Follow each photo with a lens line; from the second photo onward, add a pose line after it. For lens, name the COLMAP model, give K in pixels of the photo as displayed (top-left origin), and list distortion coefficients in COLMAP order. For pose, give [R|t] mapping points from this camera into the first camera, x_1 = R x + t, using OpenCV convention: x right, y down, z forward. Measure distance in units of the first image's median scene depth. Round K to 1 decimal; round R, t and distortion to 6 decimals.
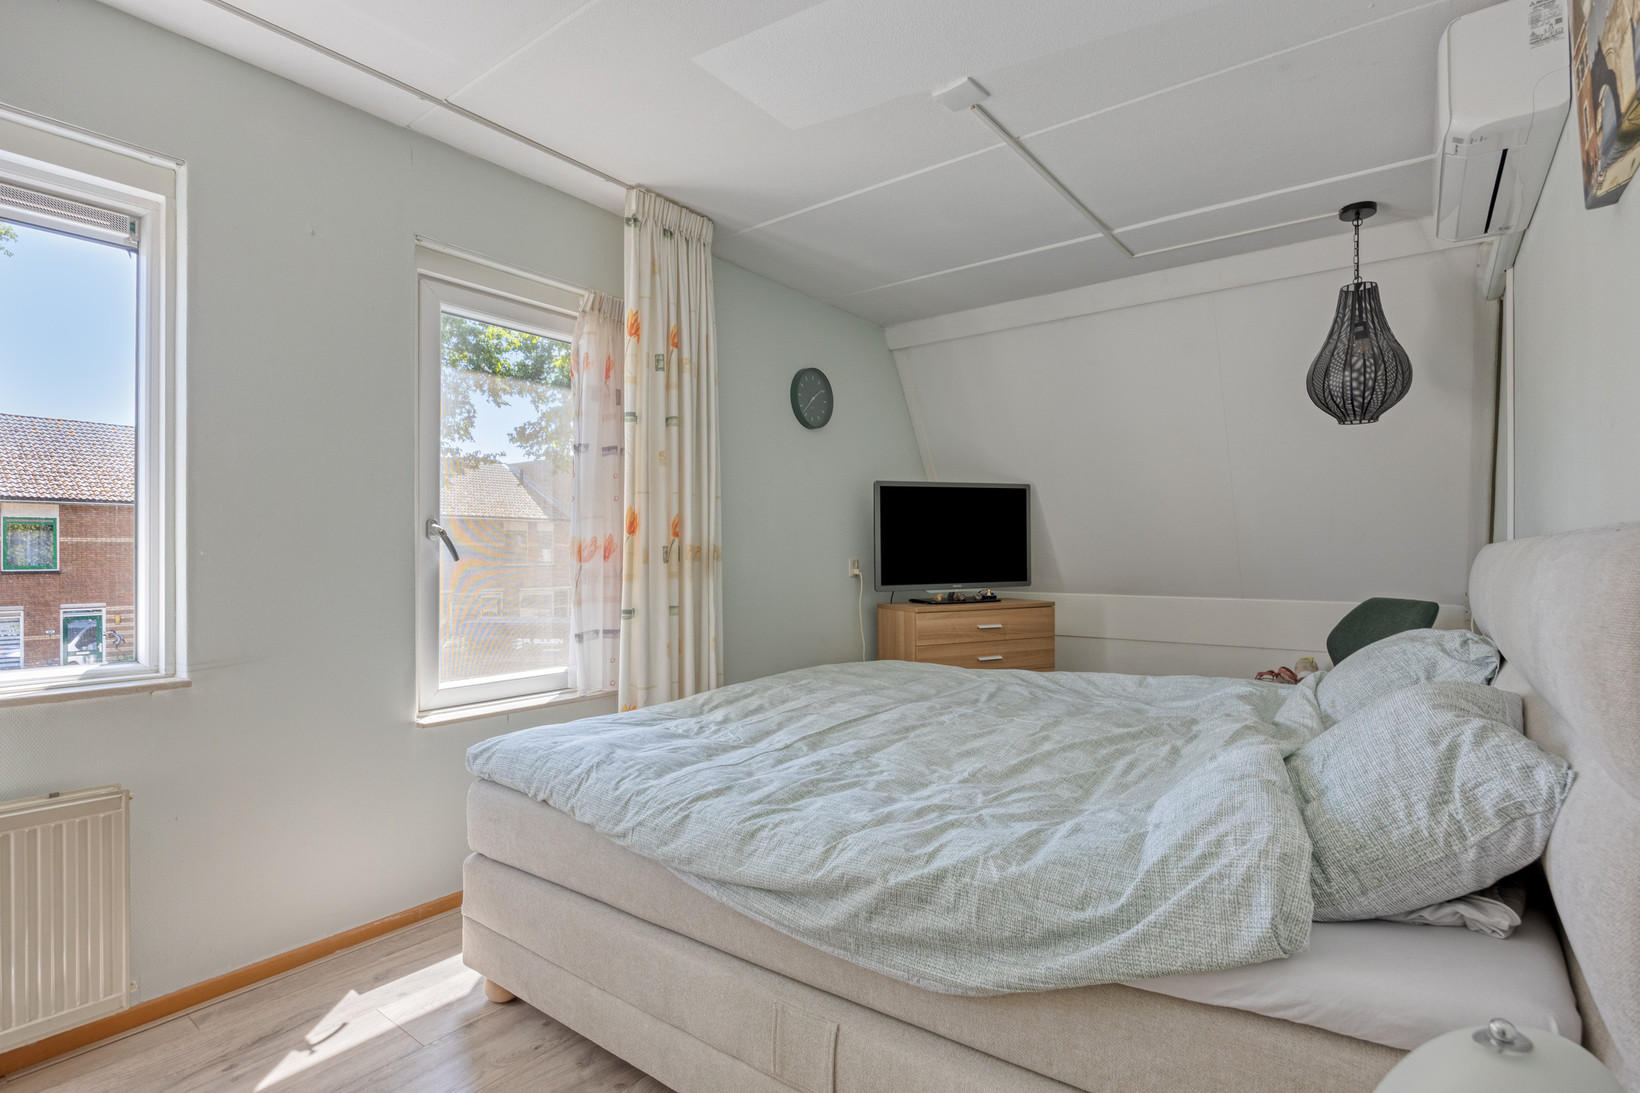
lens RADIAL K [[801.5, 0, 821.0], [0, 801.5, 541.0], [0, 0, 1]] dist [-0.000455, -0.000058]
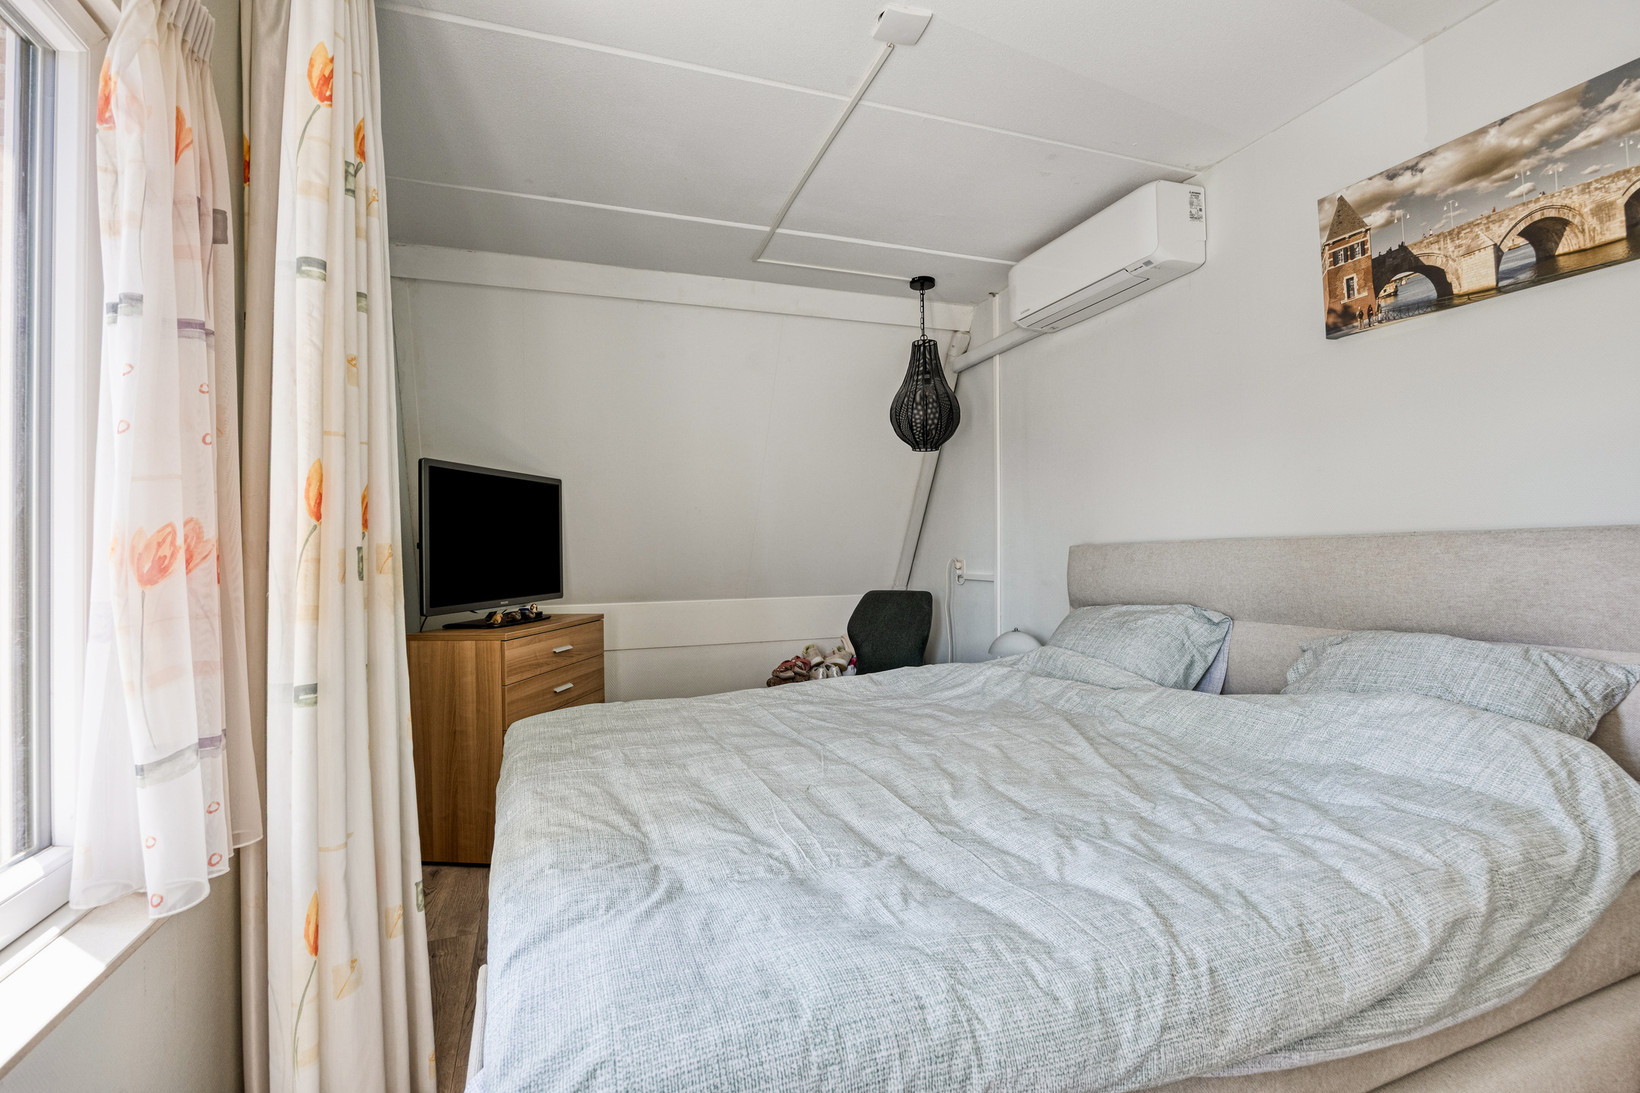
lens RADIAL K [[764.3, 0, 825.1], [0, 764.3, 546.9], [0, 0, 1]] dist [-0.002181, -0.000331]
pose [[0.525553, 0.002243, 0.850758, -0.433027], [0.004070, 0.999978, -0.005151, 0.009341], [-0.850751, 0.006170, 0.525533, 0.493490]]
